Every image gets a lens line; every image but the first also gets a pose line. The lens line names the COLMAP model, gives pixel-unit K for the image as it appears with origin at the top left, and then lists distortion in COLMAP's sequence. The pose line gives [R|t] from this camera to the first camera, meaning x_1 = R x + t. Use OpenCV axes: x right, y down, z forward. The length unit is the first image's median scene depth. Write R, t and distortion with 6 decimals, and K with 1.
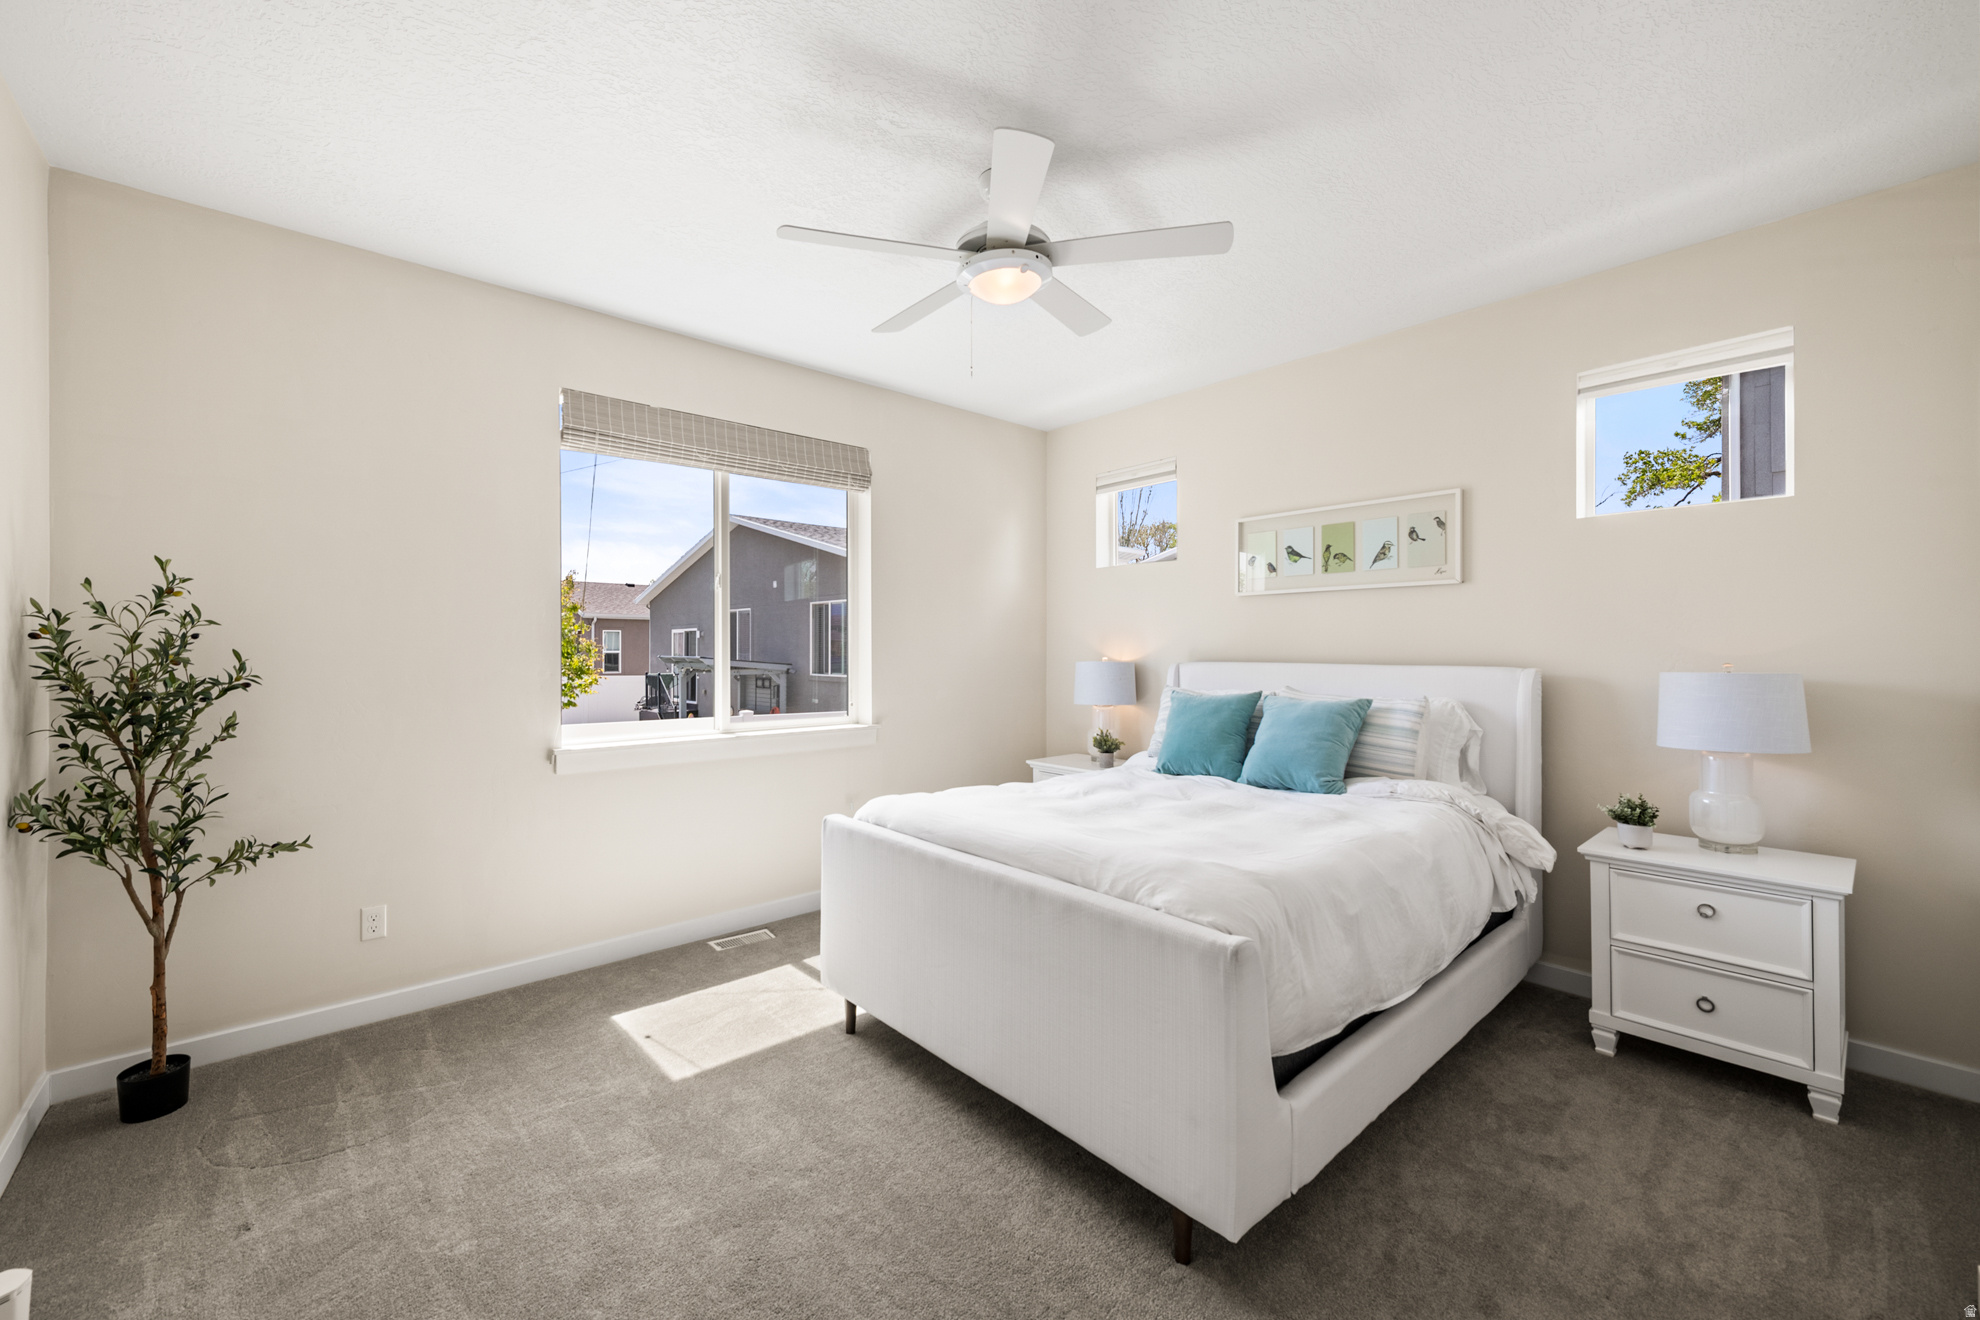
lens RADIAL K [[792.4, 0, 996.0], [0, 792.4, 643.2], [0, 0, 1]] dist [0.006085, -0.002148]
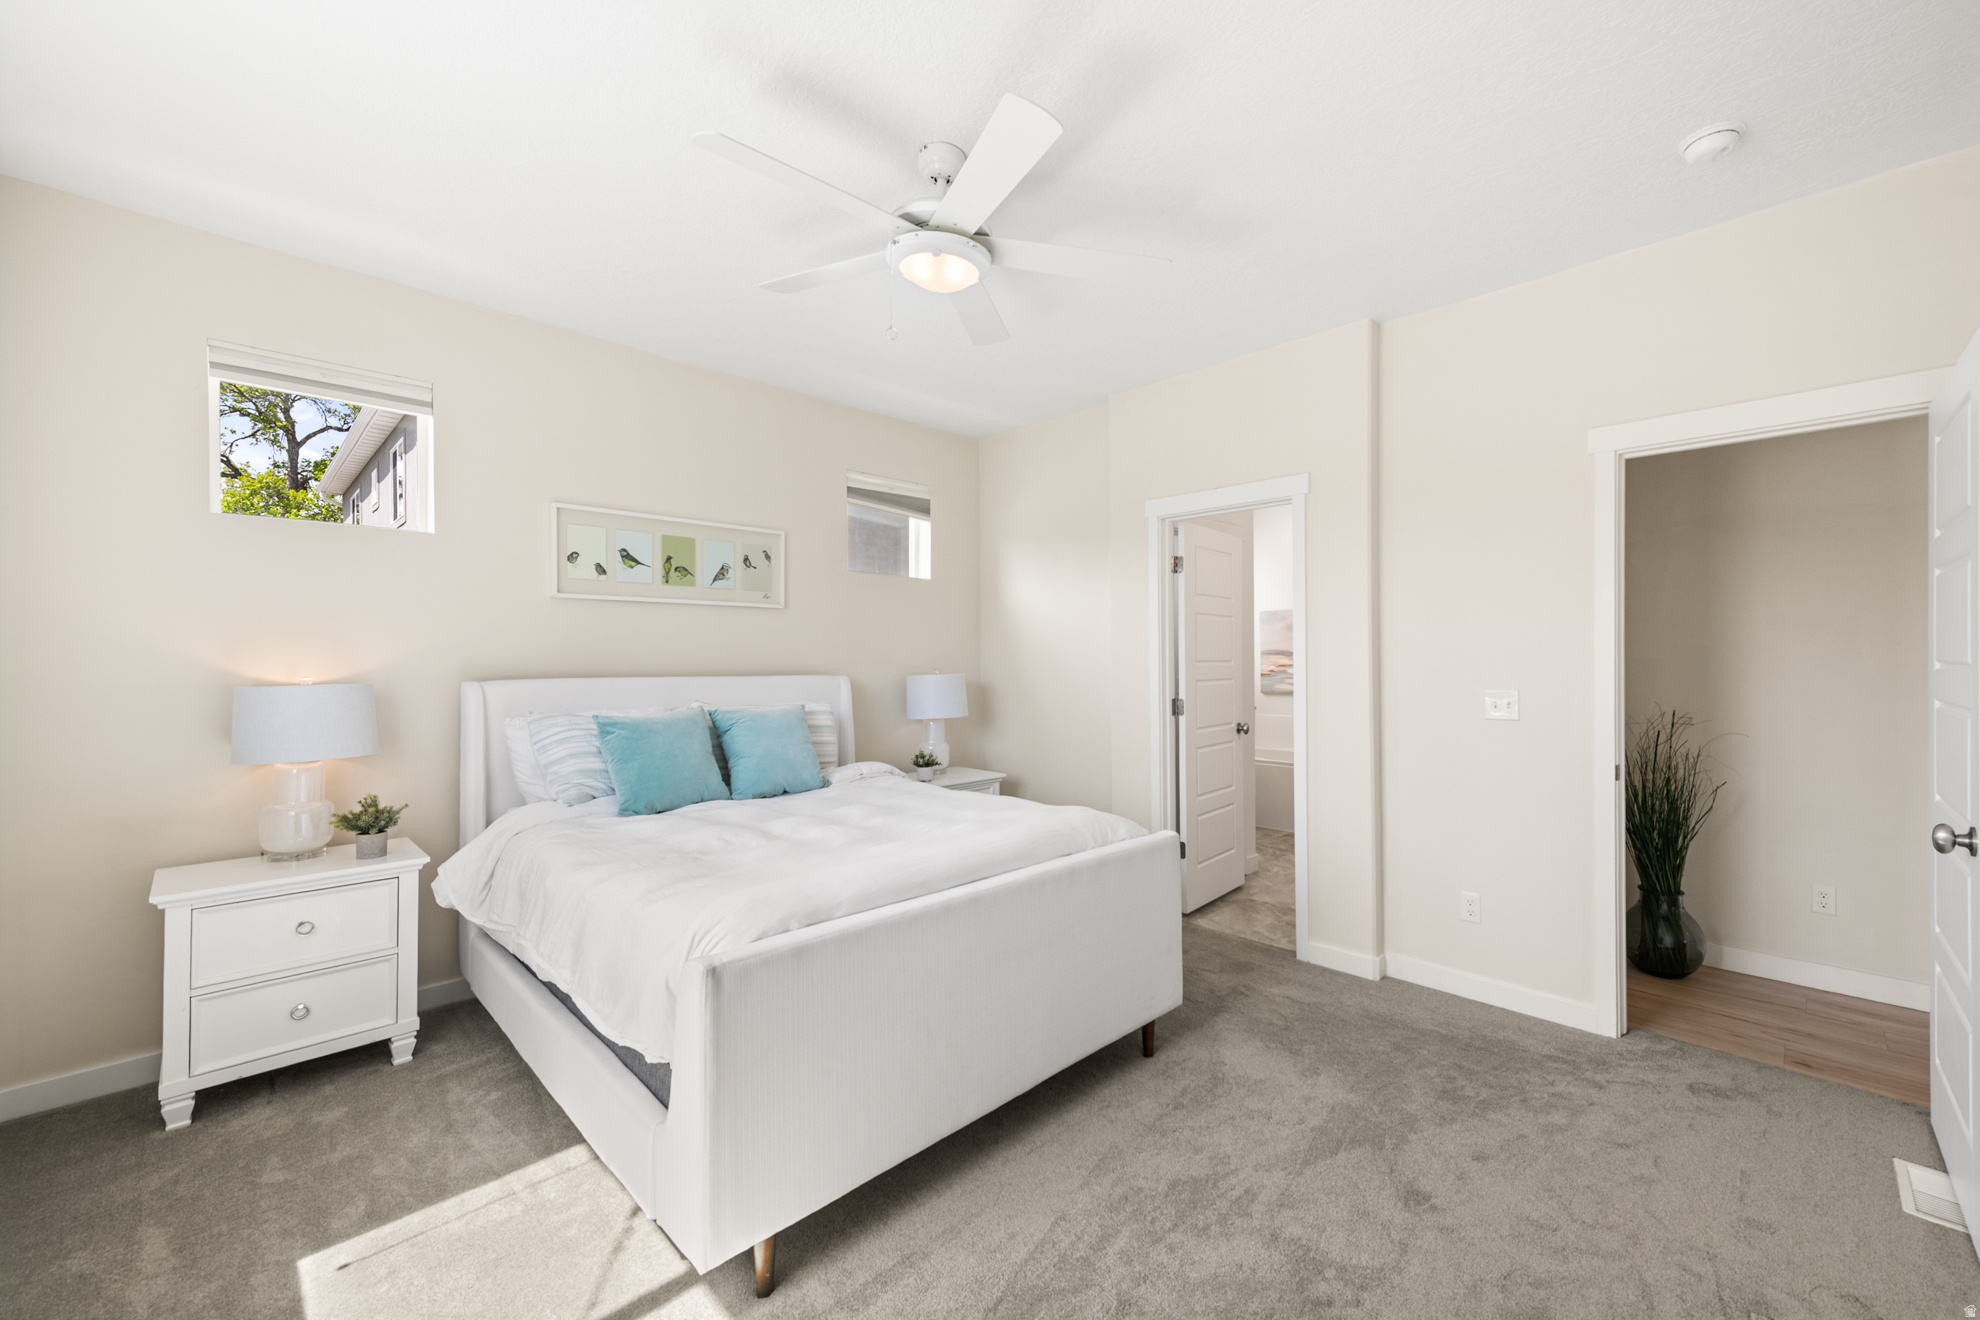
lens RADIAL K [[792.4, 0, 995.8], [0, 792.4, 669.2], [0, 0, 1]] dist [0.006085, -0.002148]
pose [[-0.043528, -0.009729, 0.999005, -0.586399], [-0.007035, 0.999931, 0.009432, 0.005346], [-0.999027, -0.006617, -0.043593, 0.625079]]
